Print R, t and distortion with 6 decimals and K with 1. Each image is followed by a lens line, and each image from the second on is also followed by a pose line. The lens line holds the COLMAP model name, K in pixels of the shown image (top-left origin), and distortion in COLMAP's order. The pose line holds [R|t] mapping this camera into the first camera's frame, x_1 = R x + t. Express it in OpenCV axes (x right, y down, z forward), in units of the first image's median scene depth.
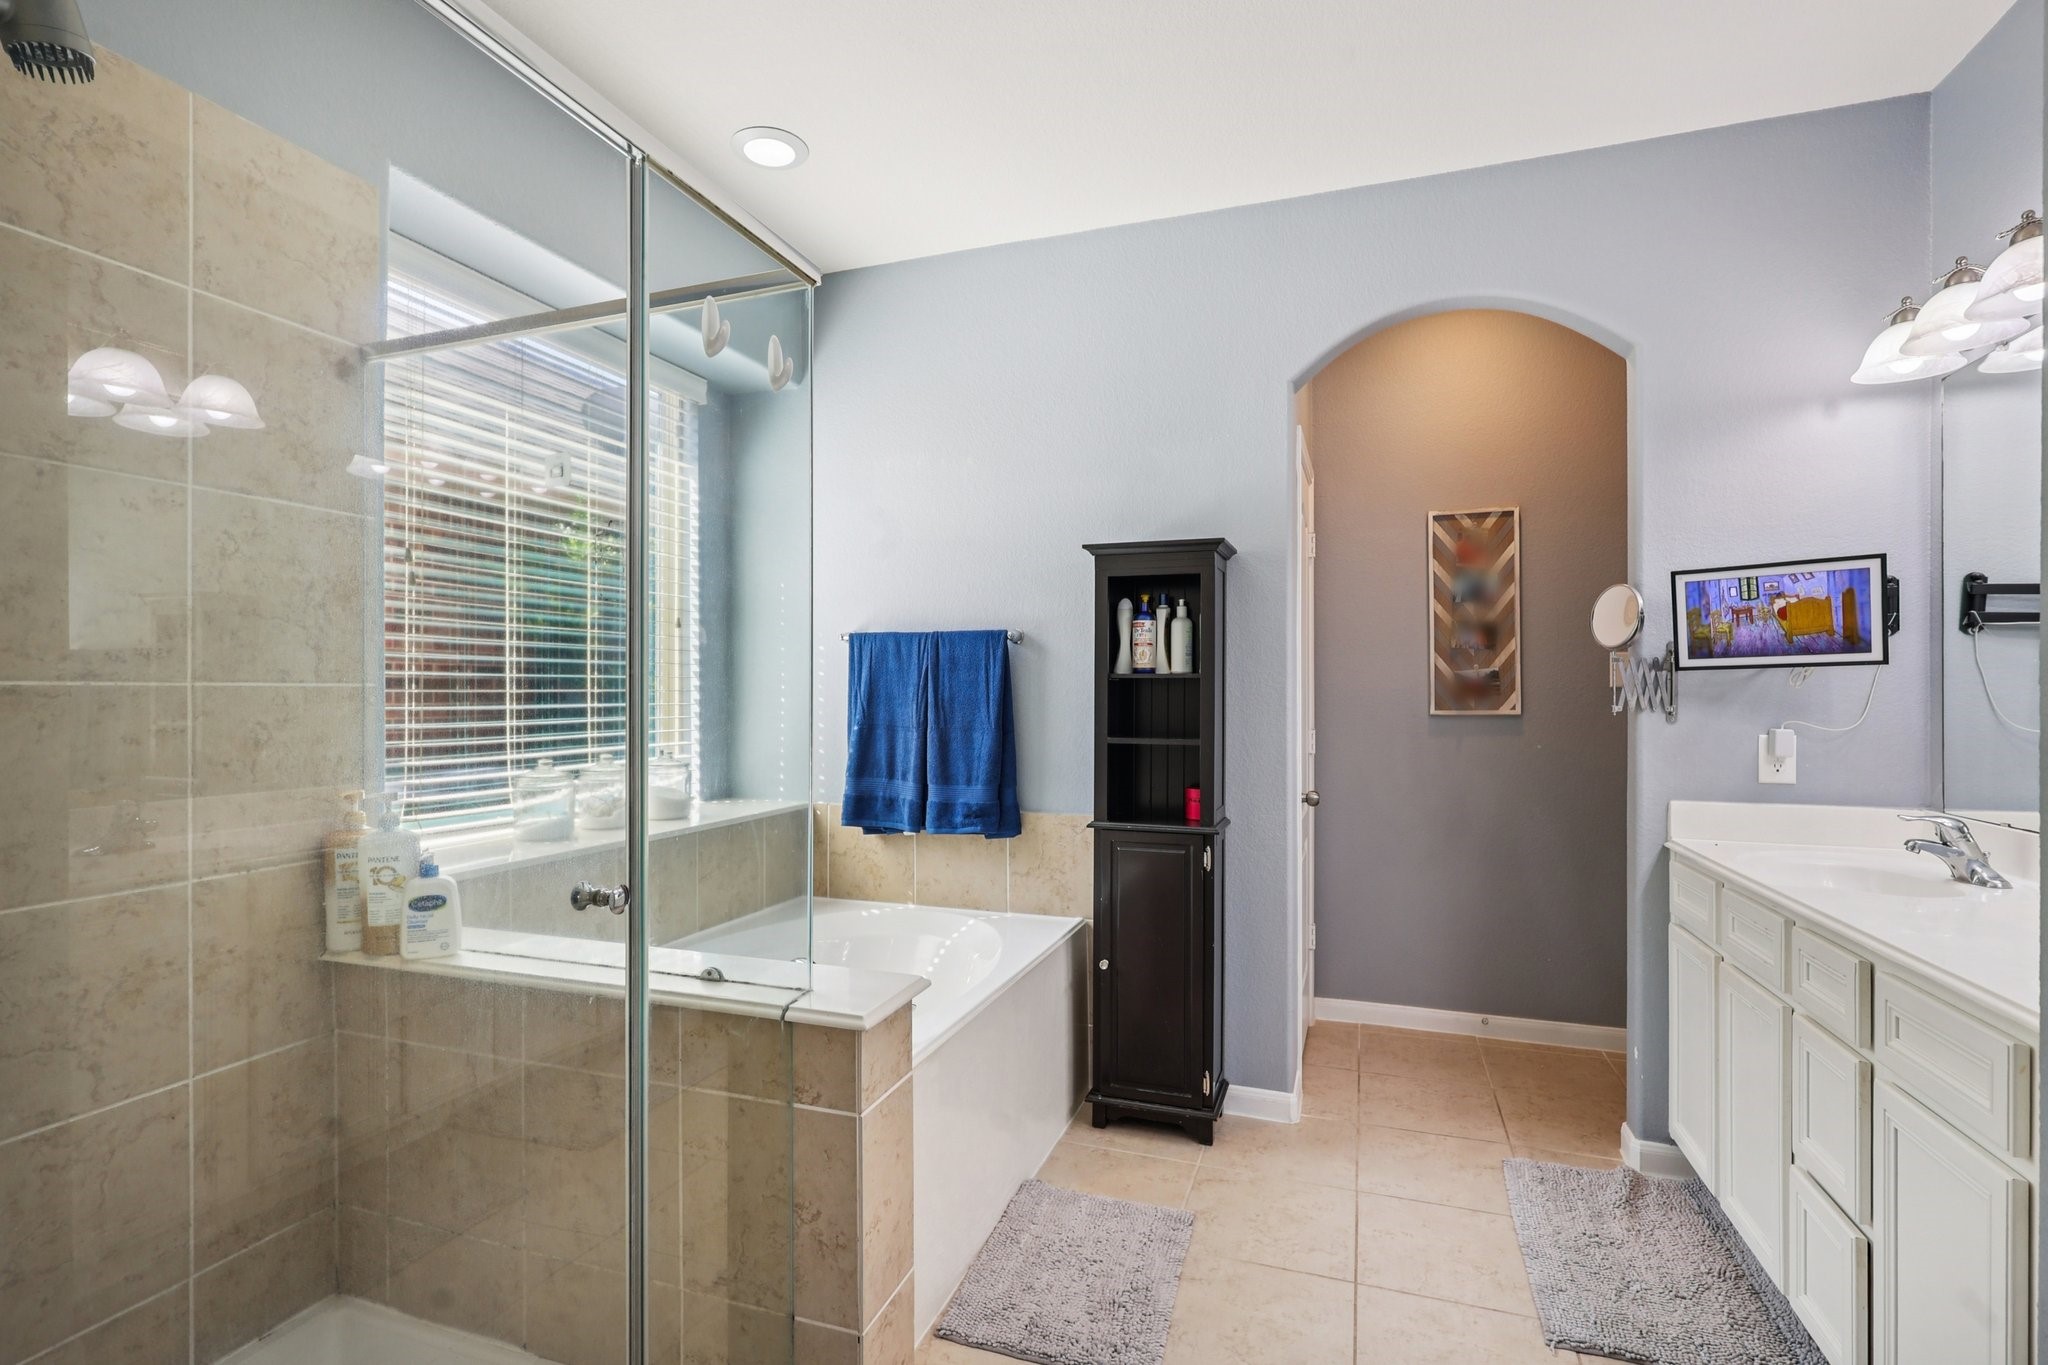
lens RADIAL K [[945.5, 0, 1018.5], [0, 945.5, 683.4], [0, 0, 1]] dist [-0.002256, -0.000408]
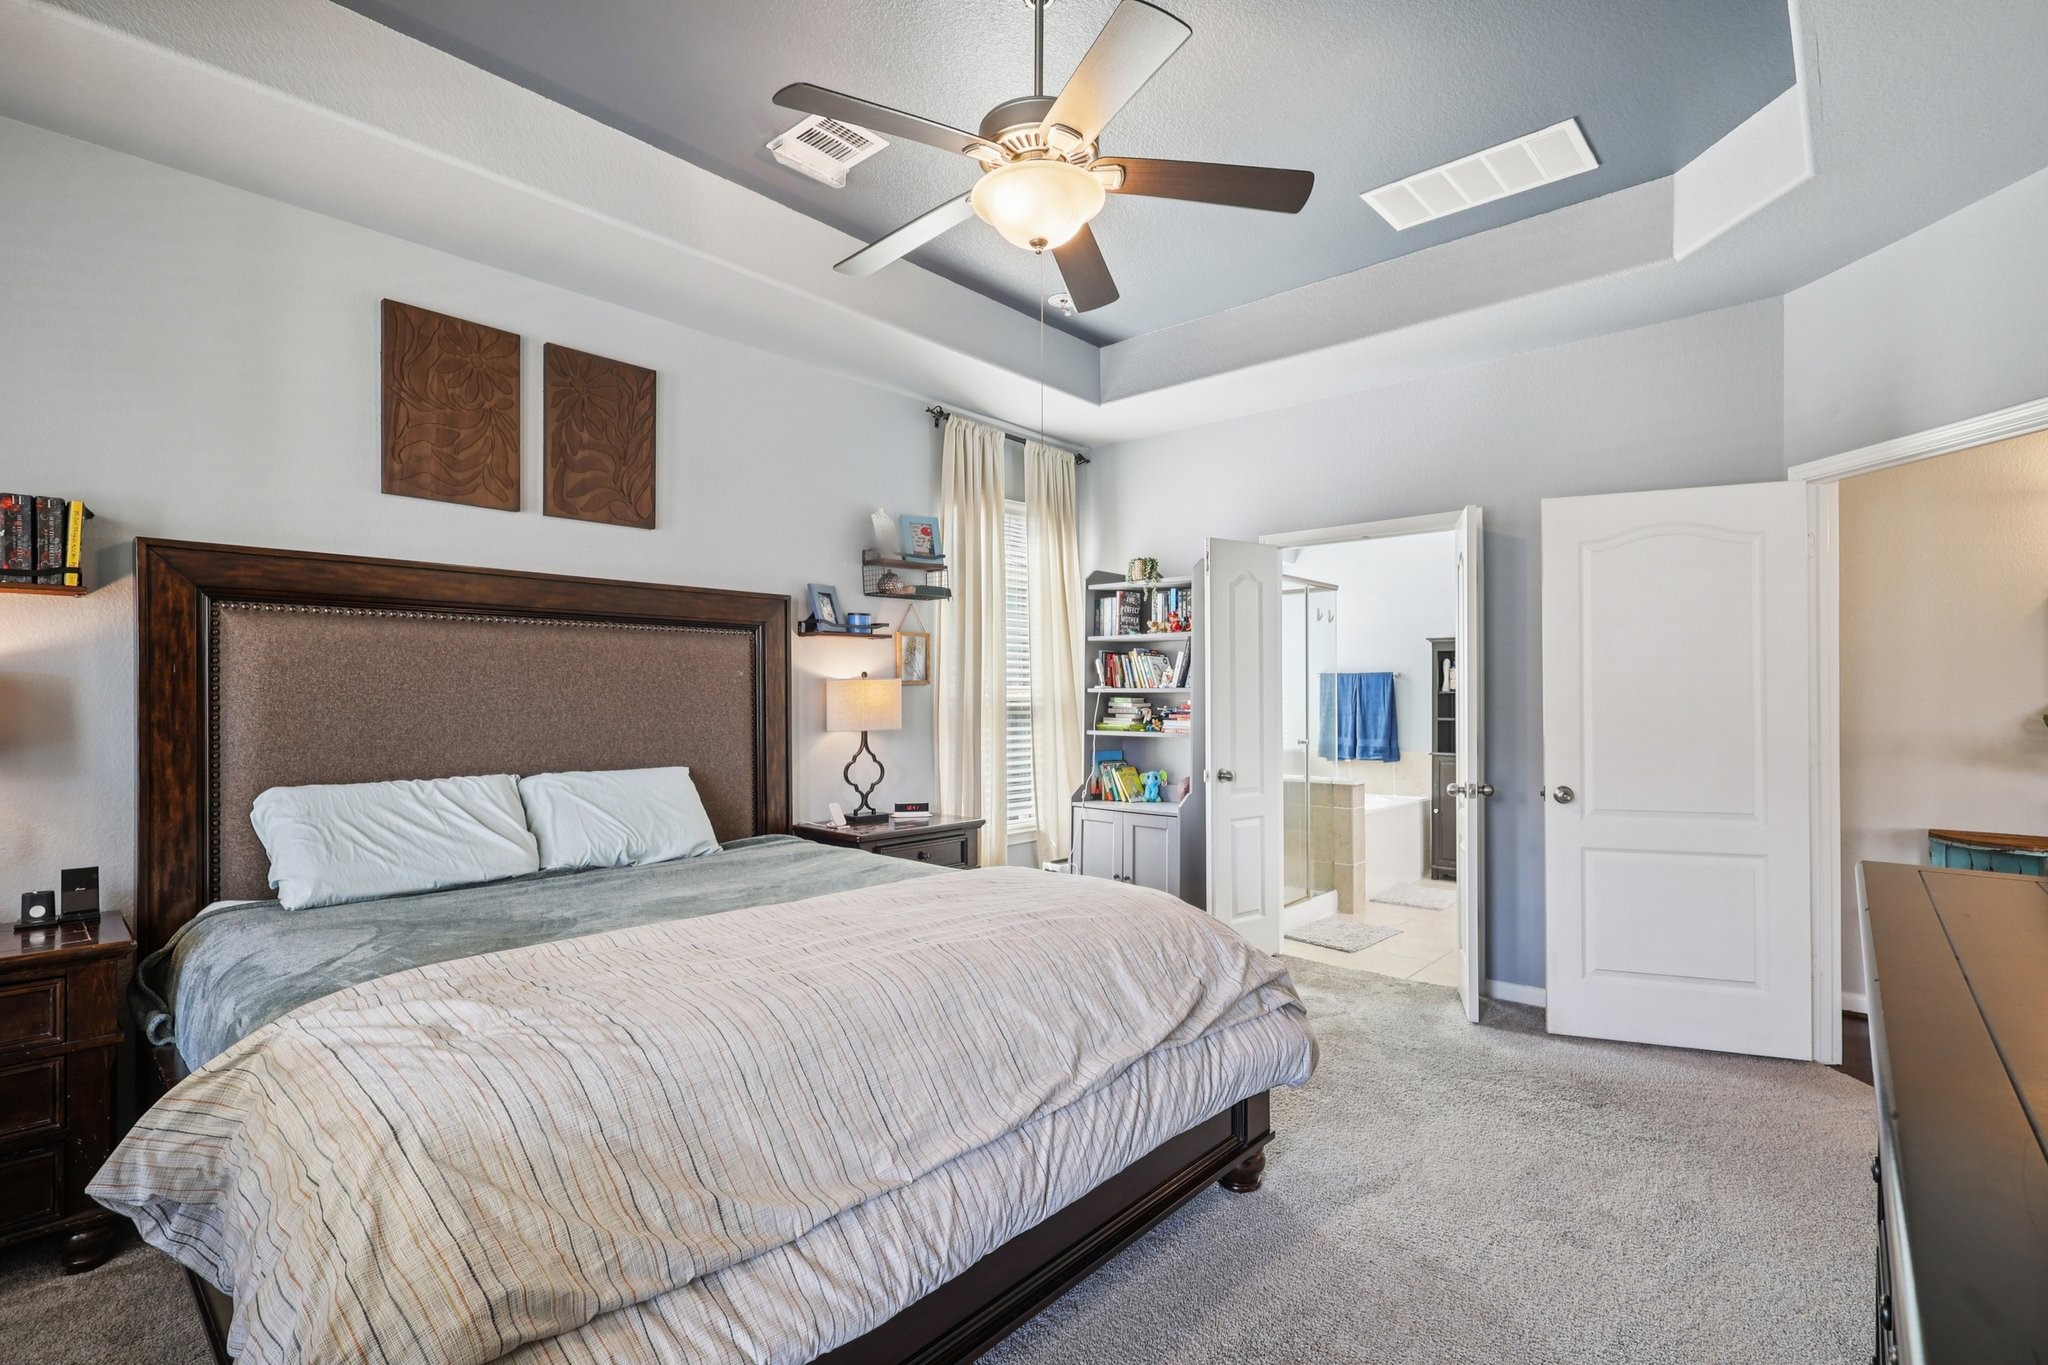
lens RADIAL K [[949.7, 0, 1024.0], [0, 949.7, 682.5], [0, 0, 1]] dist [-0.001036, -0.000101]
pose [[0.926736, -0.007381, -0.375640, 0.024259], [0.003334, 0.999929, -0.011424, -0.007903], [0.375698, 0.009334, 0.926695, -1.498187]]
